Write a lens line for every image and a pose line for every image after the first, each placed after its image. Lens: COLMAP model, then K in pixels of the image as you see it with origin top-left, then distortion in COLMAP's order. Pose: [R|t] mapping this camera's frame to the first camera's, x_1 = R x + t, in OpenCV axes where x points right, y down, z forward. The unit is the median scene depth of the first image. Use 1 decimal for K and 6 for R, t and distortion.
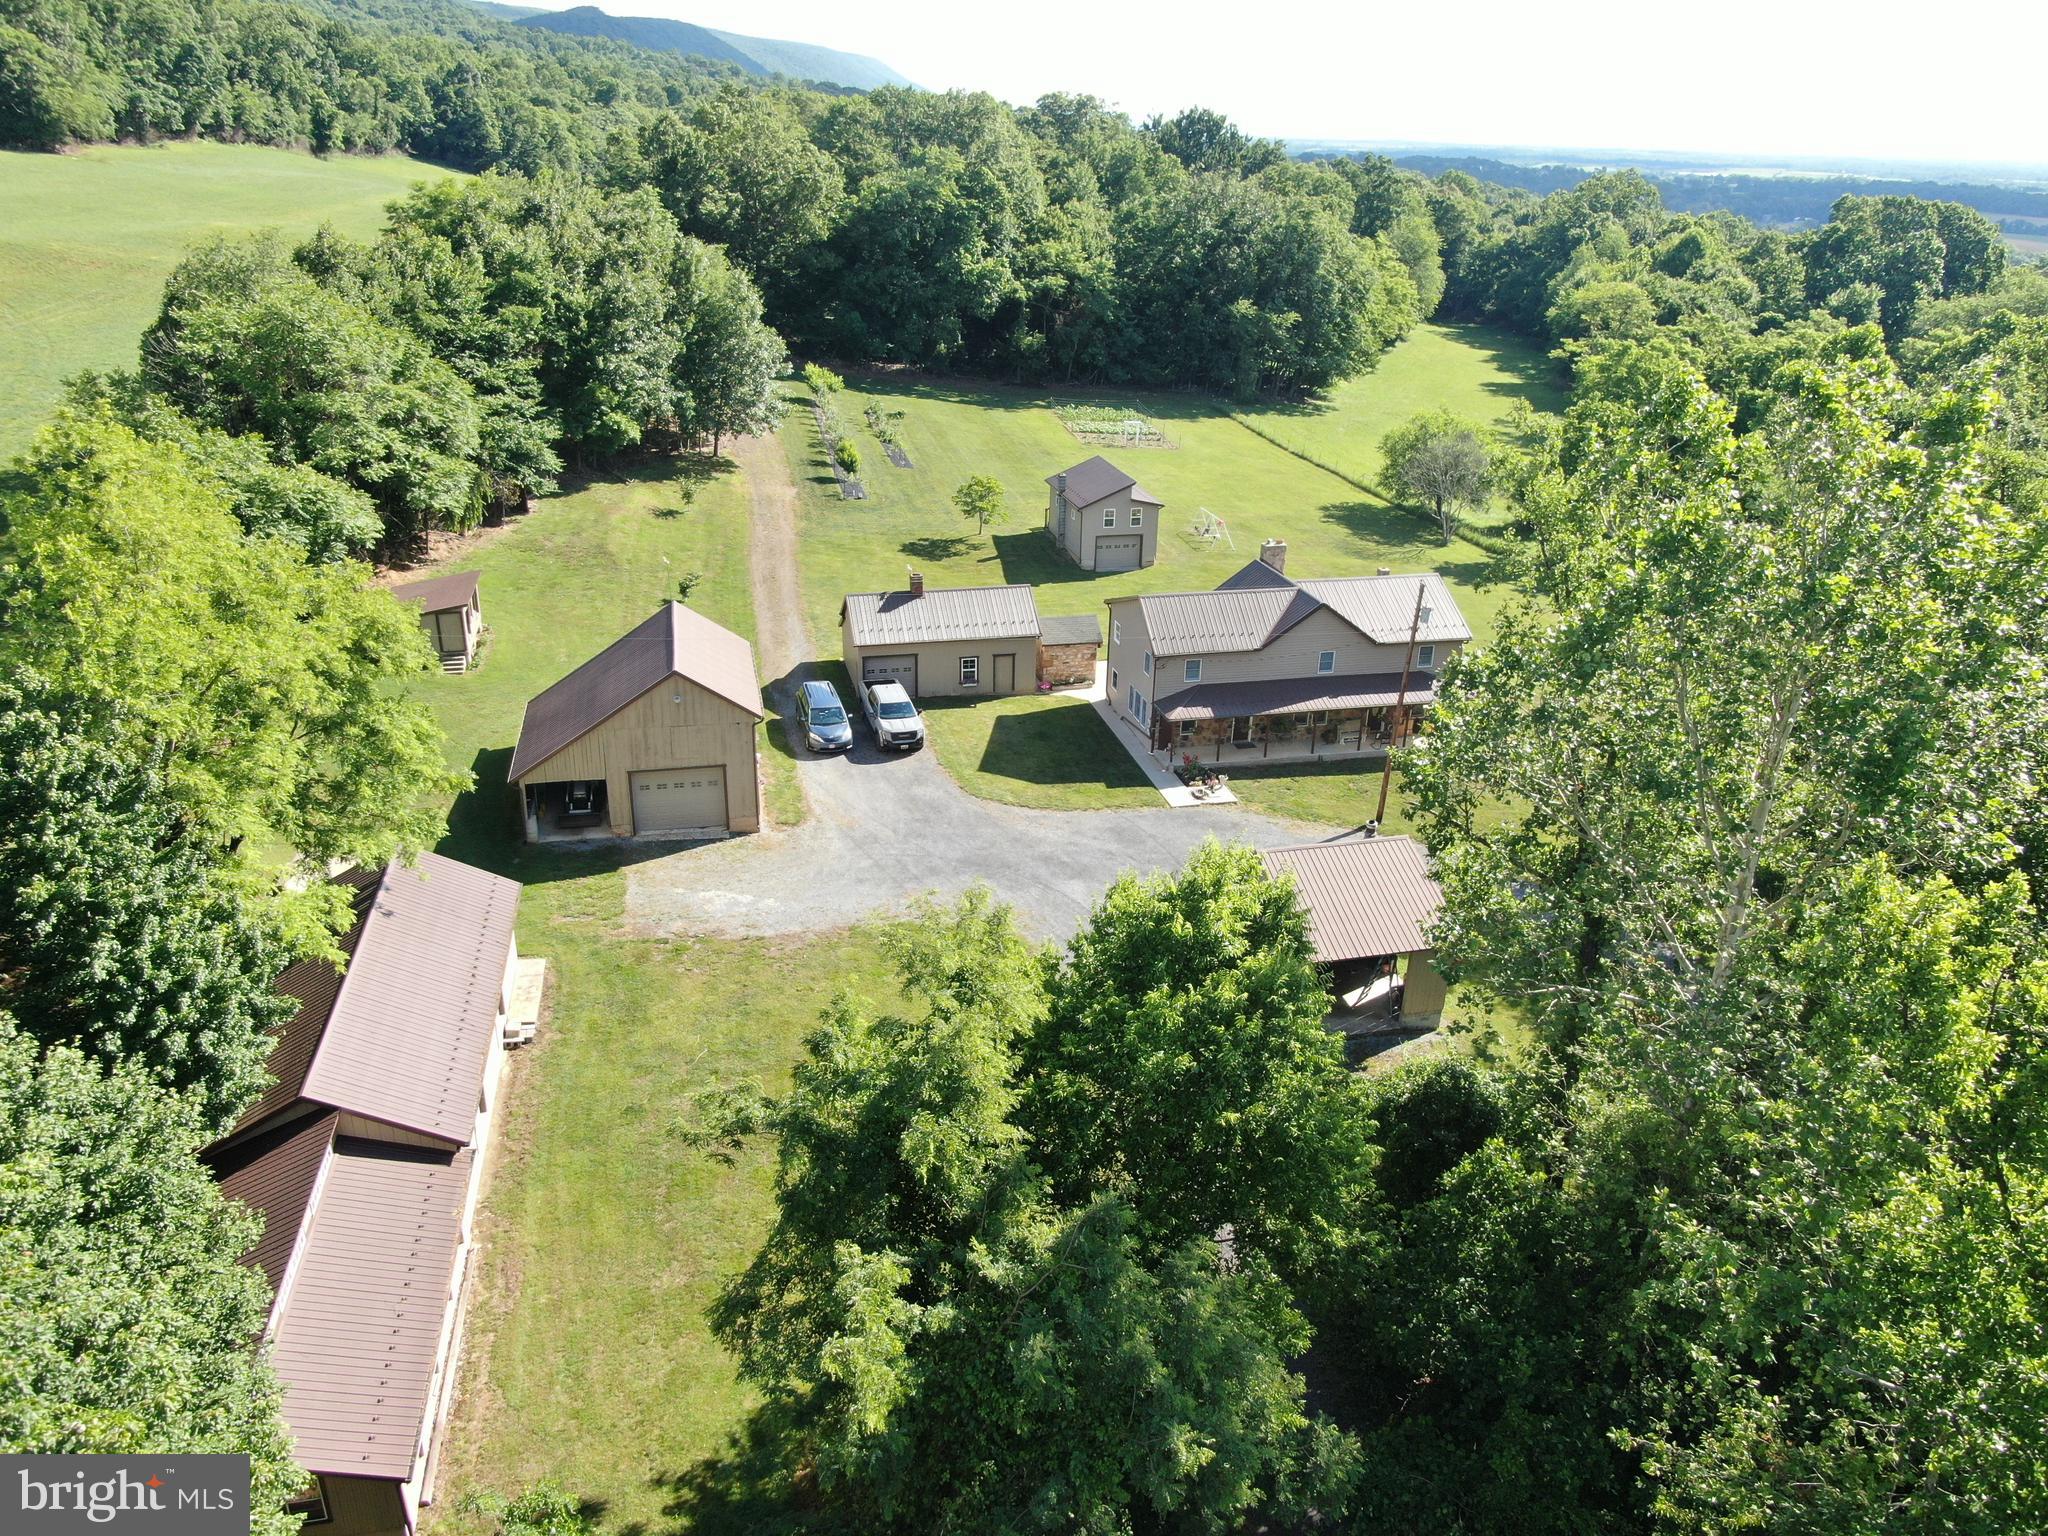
lens RADIAL K [[1471.2, 0, 1024.7], [0, 1471.2, 765.8], [0, 0, 1]] dist [-0.021595, 0.008709]
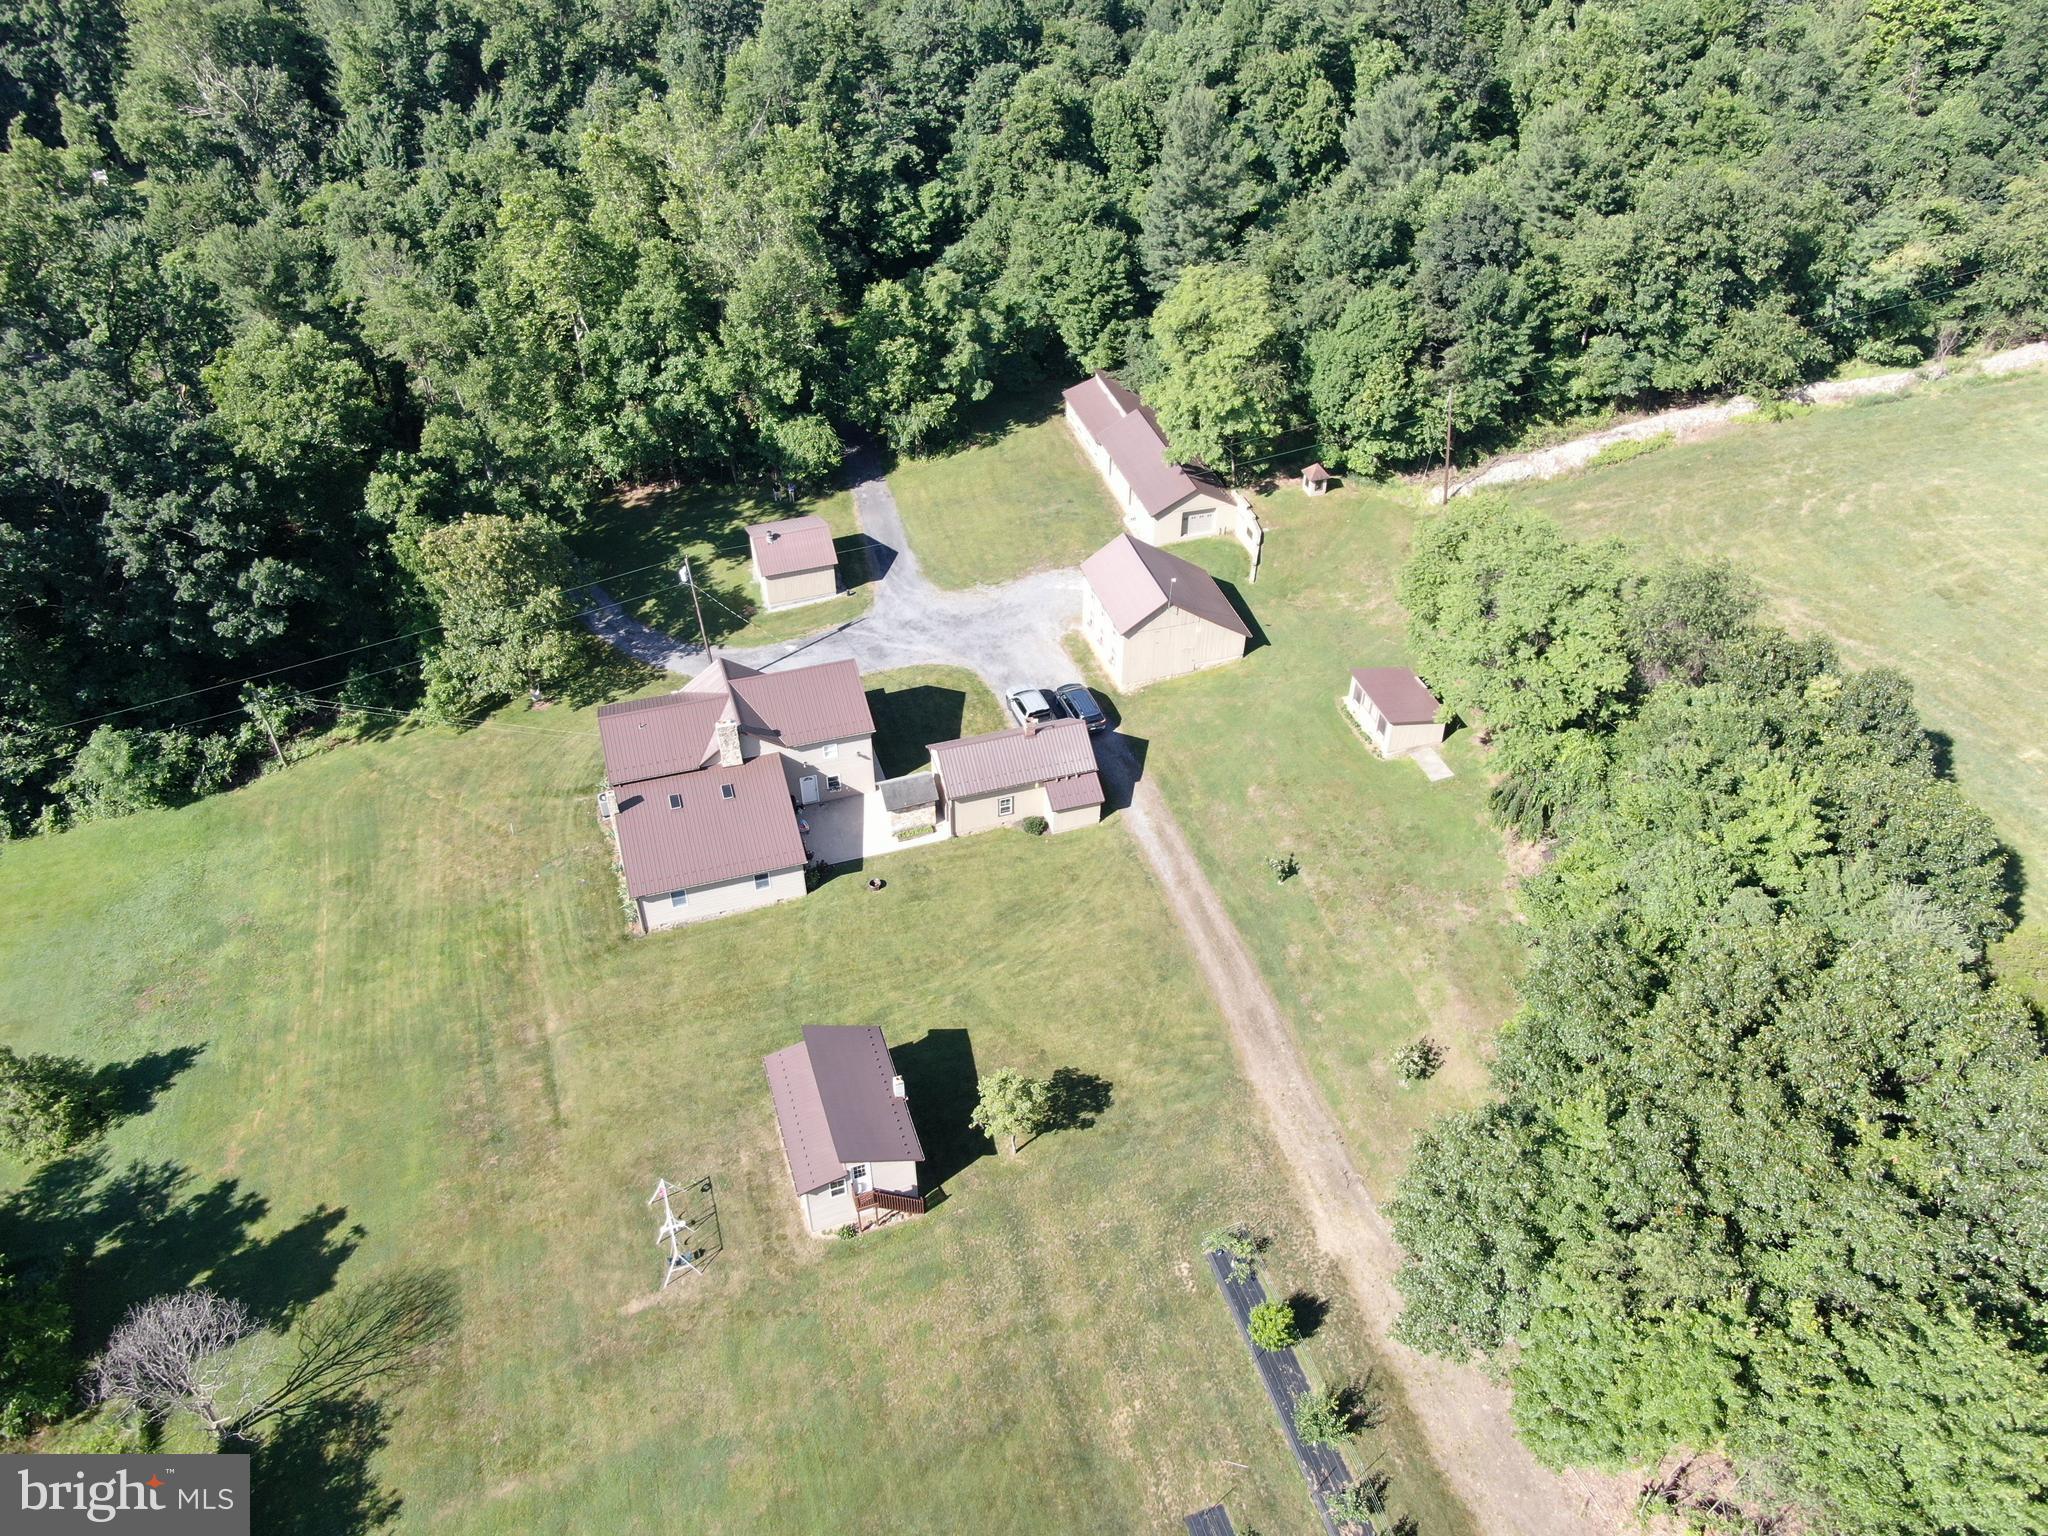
lens RADIAL K [[1471.2, 0, 1018.2], [0, 1471.2, 775.1], [0, 0, 1]] dist [-0.021595, 0.008709]
pose [[-0.997961, 0.021653, -0.060037, 0.006183], [-0.044211, 0.443889, 0.894990, -0.892972], [0.046029, 0.895820, -0.442027, 1.176353]]
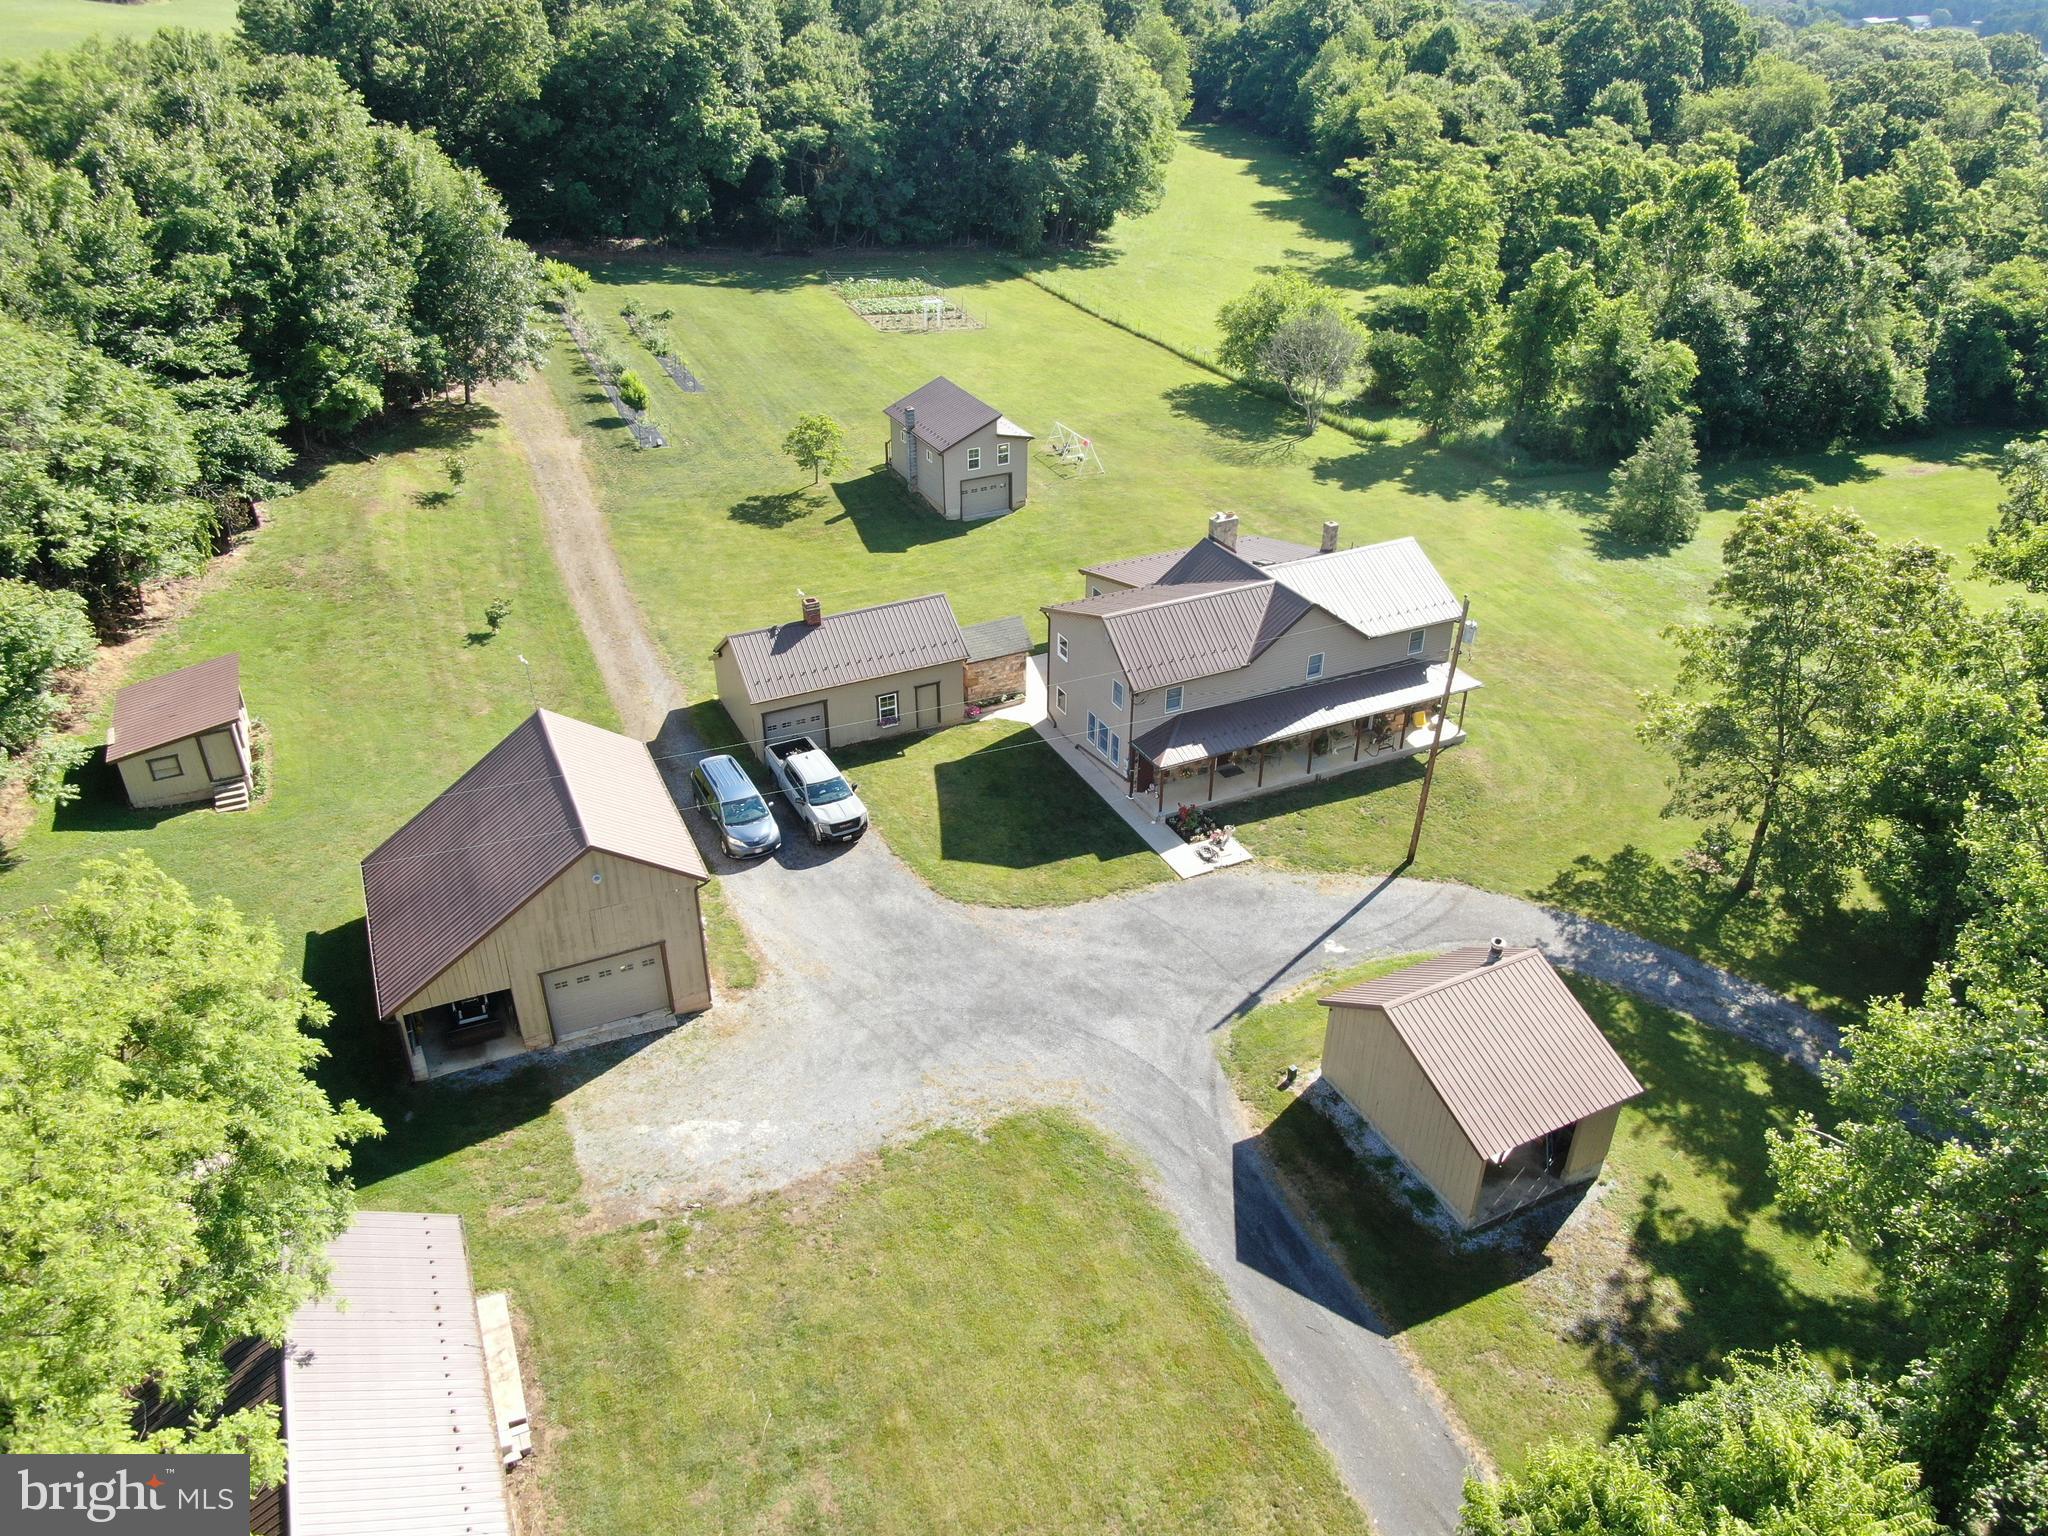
lens RADIAL K [[1471.2, 0, 1022.1], [0, 1471.2, 769.1], [0, 0, 1]] dist [-0.021595, 0.008709]
pose [[0.977142, -0.125435, 0.171640, -0.082658], [0.101326, 0.984569, 0.142678, -0.106137], [-0.186888, -0.122025, 0.974773, 0.130406]]
